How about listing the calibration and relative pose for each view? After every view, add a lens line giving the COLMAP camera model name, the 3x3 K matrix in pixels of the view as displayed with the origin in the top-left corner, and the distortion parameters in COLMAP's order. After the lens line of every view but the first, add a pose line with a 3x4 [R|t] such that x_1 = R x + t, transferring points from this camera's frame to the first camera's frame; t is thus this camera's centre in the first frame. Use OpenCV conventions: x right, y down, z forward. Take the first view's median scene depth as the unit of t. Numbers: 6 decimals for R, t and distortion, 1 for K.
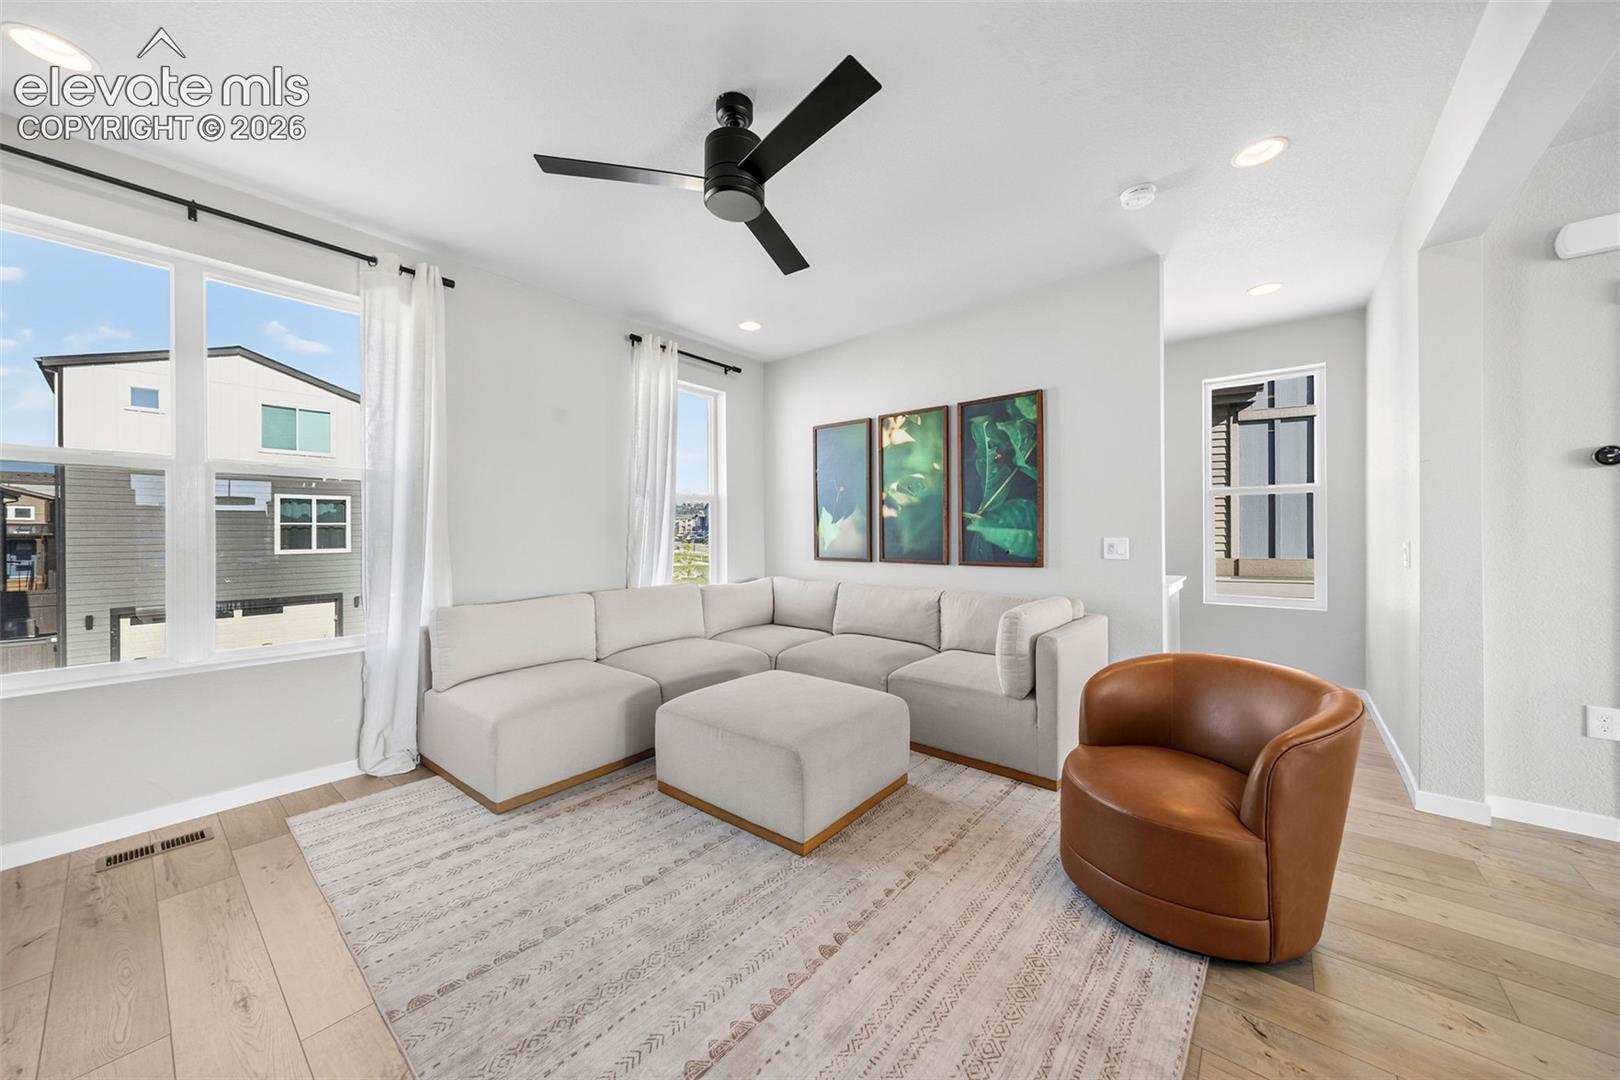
lens RADIAL K [[565.3, 0, 809.6], [0, 565.3, 533.6], [0, 0, 1]] dist [0.000416, -0.000168]
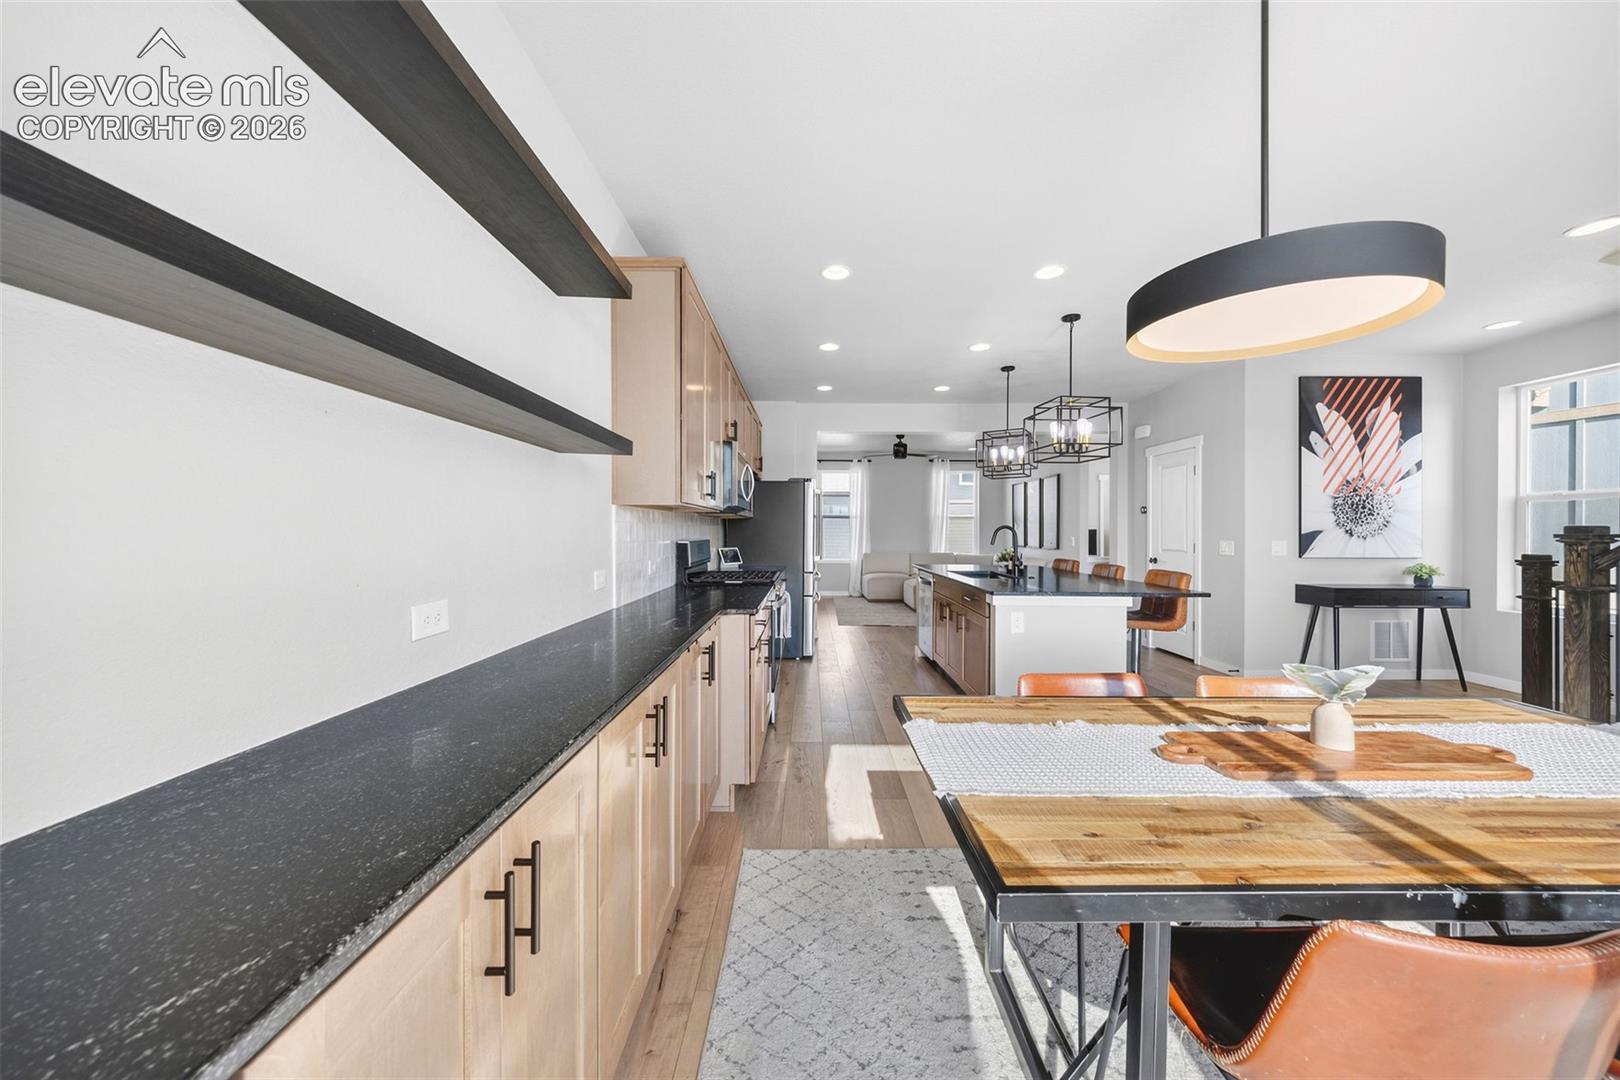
lens RADIAL K [[565.3, 0, 809.6], [0, 565.3, 533.6], [0, 0, 1]] dist [0.000416, -0.000168]
pose [[0.636765, 0.013152, -0.770946, 1.550219], [-0.006290, 0.999910, 0.011862, -0.028430], [0.771032, -0.002704, 0.636790, -1.281676]]
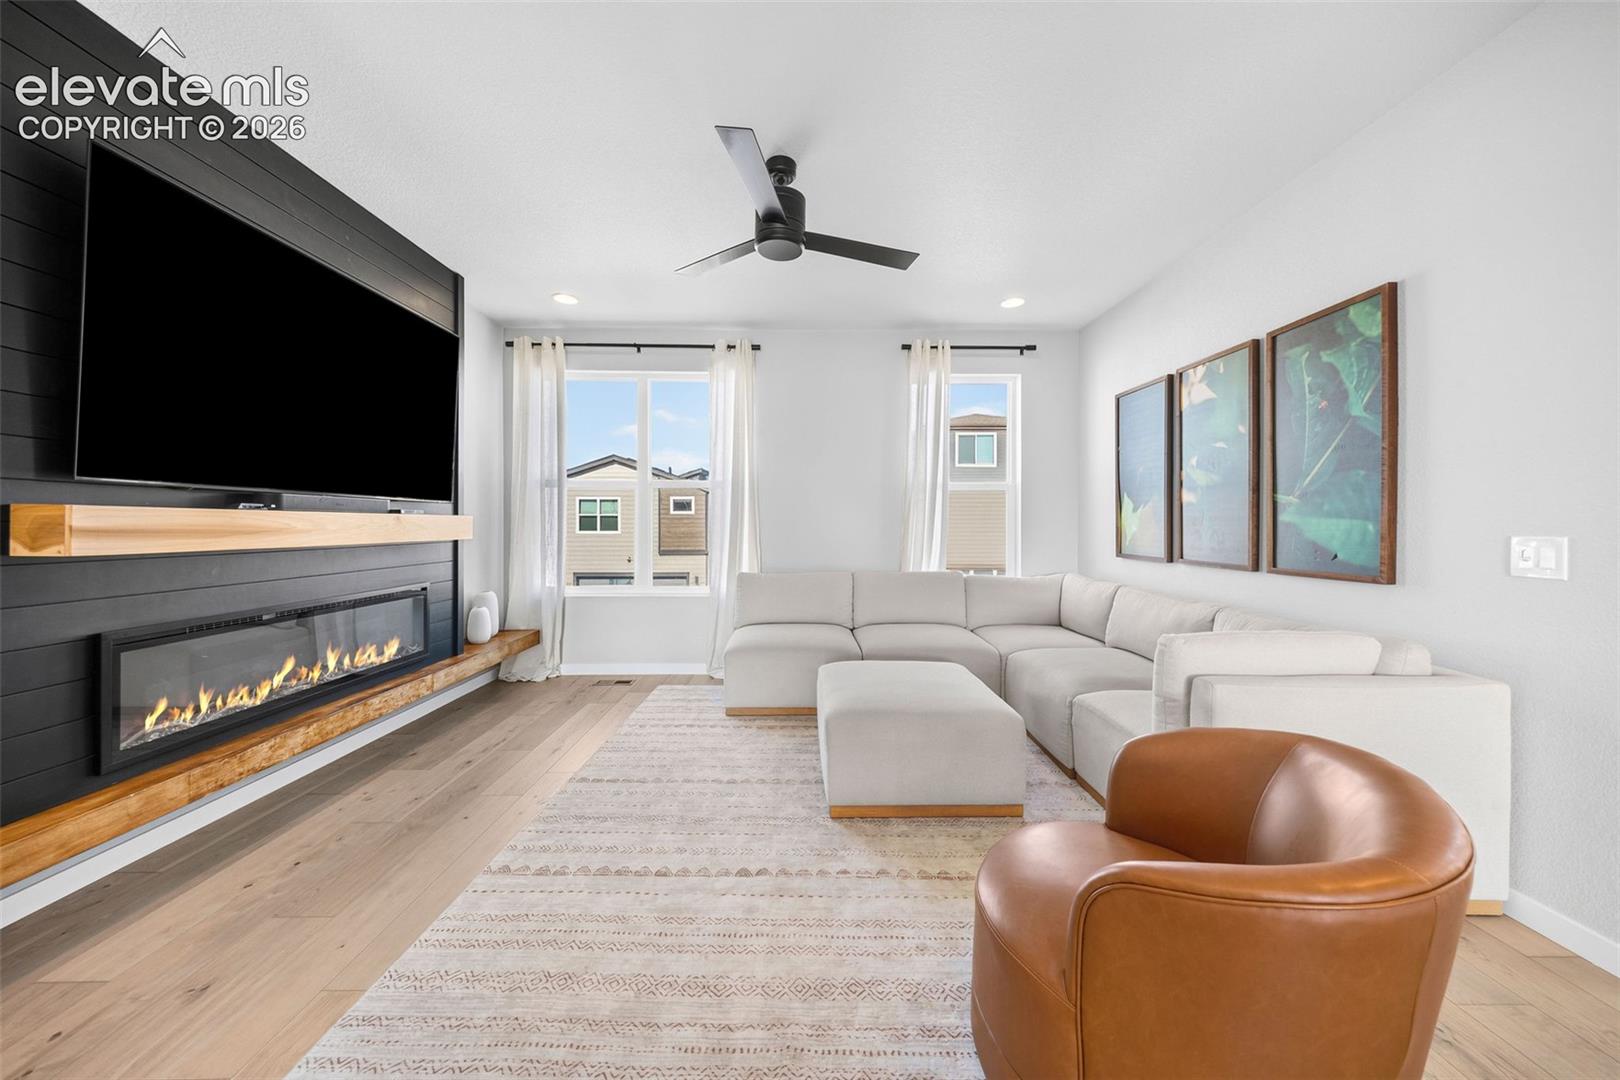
lens RADIAL K [[561.8, 0, 806.1], [0, 561.8, 528.8], [0, 0, 1]] dist [0.002520, -0.000001]
pose [[0.645707, 0.013945, -0.763458, 0.455023], [-0.002596, 0.999868, 0.016068, -0.005840], [0.763581, -0.008393, 0.645658, 0.149715]]
